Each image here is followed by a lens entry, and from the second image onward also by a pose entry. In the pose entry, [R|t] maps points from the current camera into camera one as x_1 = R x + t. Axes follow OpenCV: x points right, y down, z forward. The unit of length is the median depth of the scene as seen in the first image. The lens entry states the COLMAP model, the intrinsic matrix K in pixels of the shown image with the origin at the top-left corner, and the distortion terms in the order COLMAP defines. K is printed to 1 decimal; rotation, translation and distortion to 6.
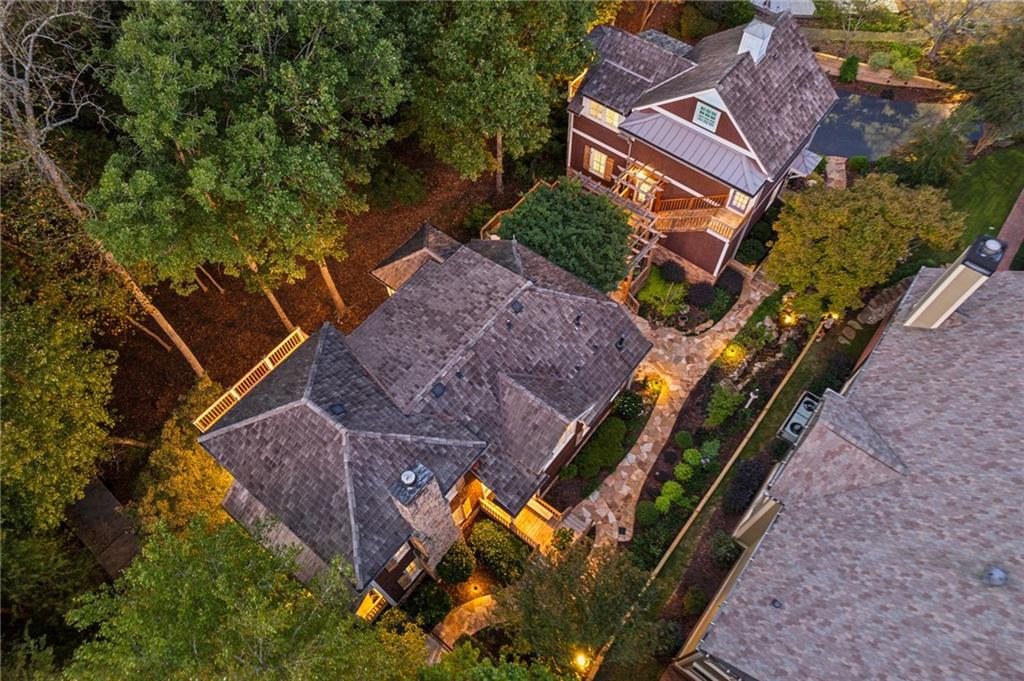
lens RADIAL K [[678.3, 0, 520.9], [0, 678.3, 337.5], [0, 0, 1]] dist [-0.065920, 0.060496]
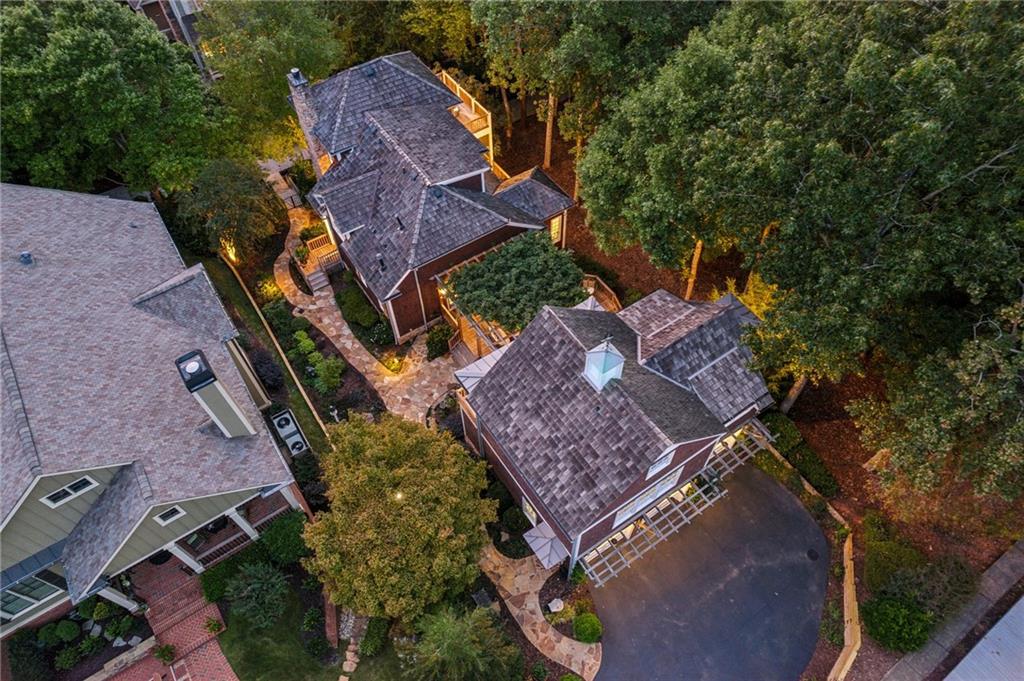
lens RADIAL K [[669.4, 0, 518.9], [0, 669.4, 343.8], [0, 0, 1]] dist [-0.074198, 0.071550]
pose [[-0.300747, 0.782485, -0.545223, 0.746064], [-0.809853, 0.092390, 0.579312, -0.775693], [0.503676, 0.615777, 0.605912, 0.433049]]
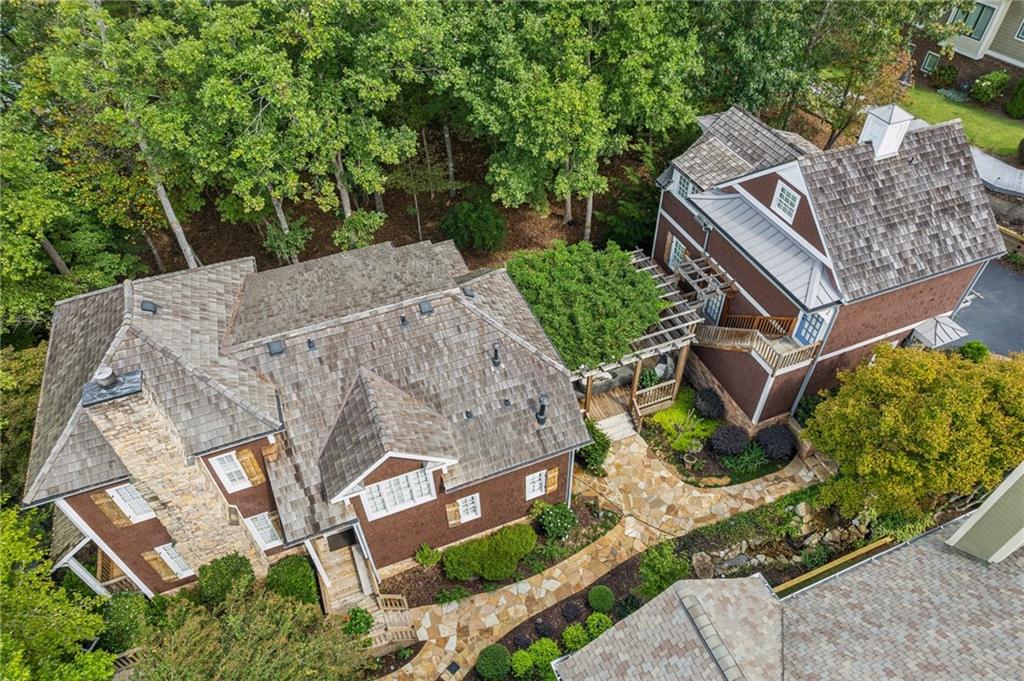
lens RADIAL K [[663.4, 0, 518.6], [0, 663.4, 341.4], [0, 0, 1]] dist [-0.076190, 0.078241]
pose [[0.868844, 0.344401, -0.355665, 0.317912], [-0.420644, 0.892379, -0.163461, 0.060248], [0.261092, 0.291630, 0.920208, 0.268070]]
